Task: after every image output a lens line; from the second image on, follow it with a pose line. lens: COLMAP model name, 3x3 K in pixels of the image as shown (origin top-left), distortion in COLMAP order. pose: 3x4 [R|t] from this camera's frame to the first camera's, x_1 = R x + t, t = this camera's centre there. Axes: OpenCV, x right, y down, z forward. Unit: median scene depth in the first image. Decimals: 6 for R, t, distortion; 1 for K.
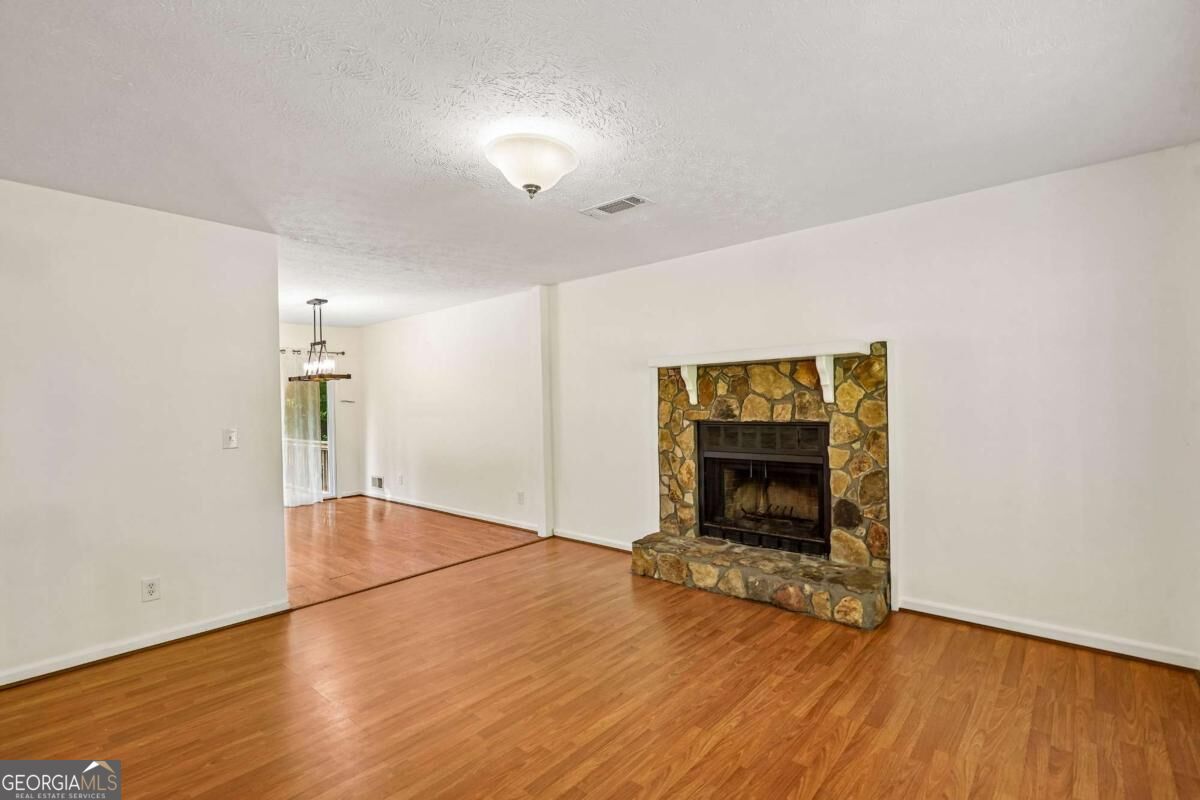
lens RADIAL K [[550.9, 0, 600.0], [0, 550.9, 400.0], [0, 0, 1]] dist [0.001137, 0.000029]
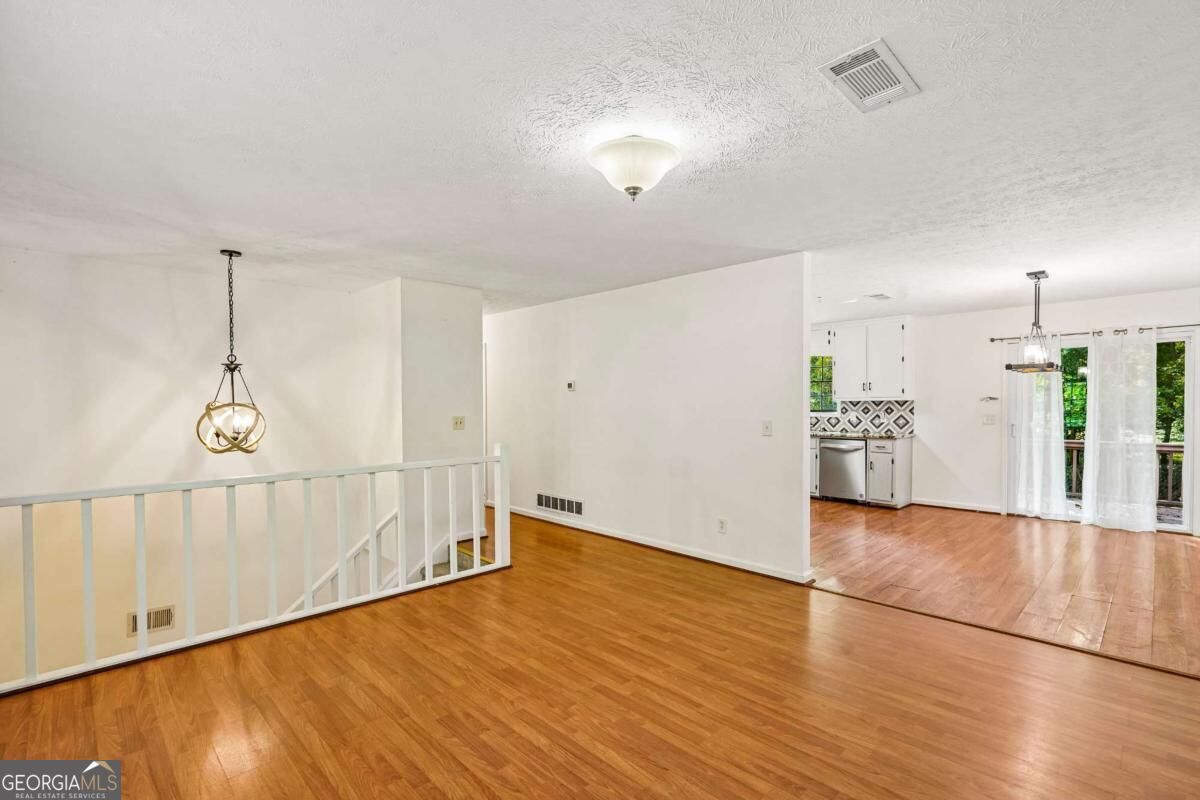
lens RADIAL K [[550.9, 0, 600.6], [0, 550.9, 407.1], [0, 0, 1]] dist [0.002081, 0.000136]
pose [[-0.068813, 0.027834, -0.997241, 0.857864], [0.007595, 0.999596, 0.027376, -0.022986], [0.997601, -0.005690, -0.068996, 0.984073]]
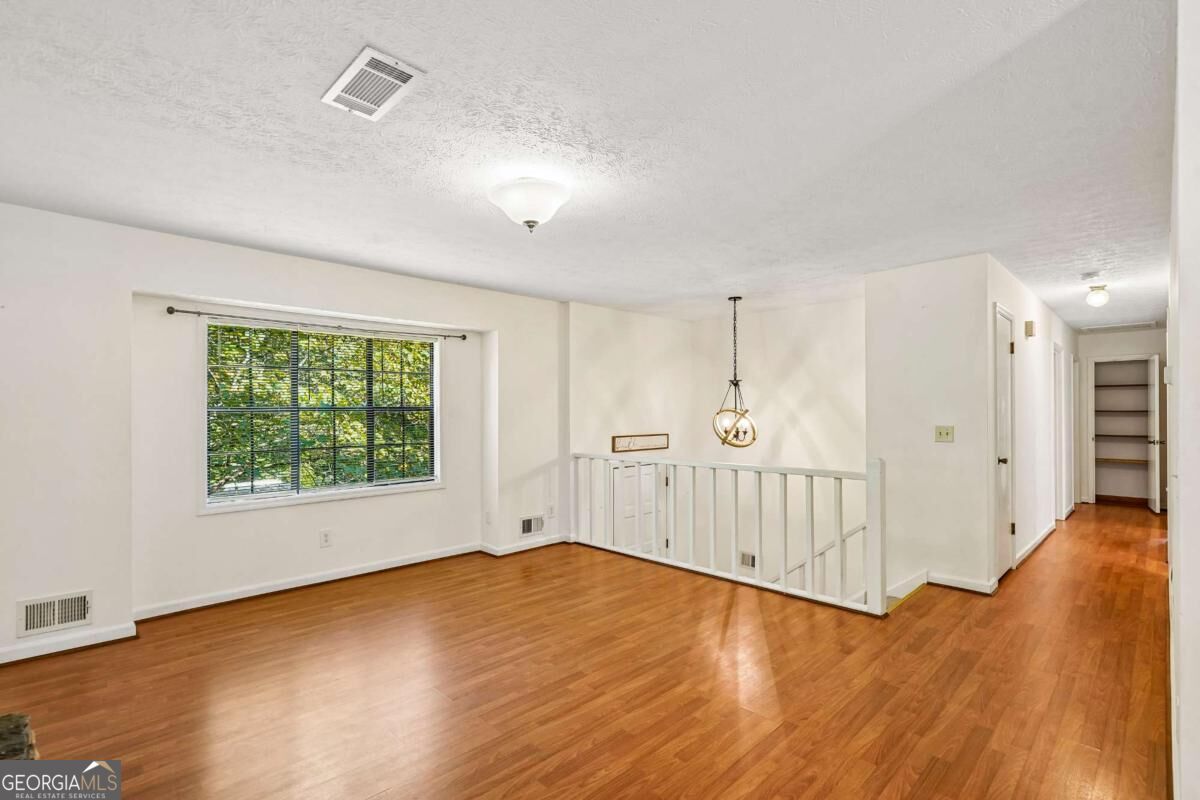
lens RADIAL K [[563.0, 0, 598.6], [0, 563.0, 409.7], [0, 0, 1]] dist [-0.000155, 0.000262]
pose [[-0.997481, 0.024292, 0.066650, -0.316870], [0.023982, 0.999698, -0.005455, 0.005764], [-0.066762, -0.003843, -0.997762, 2.071263]]
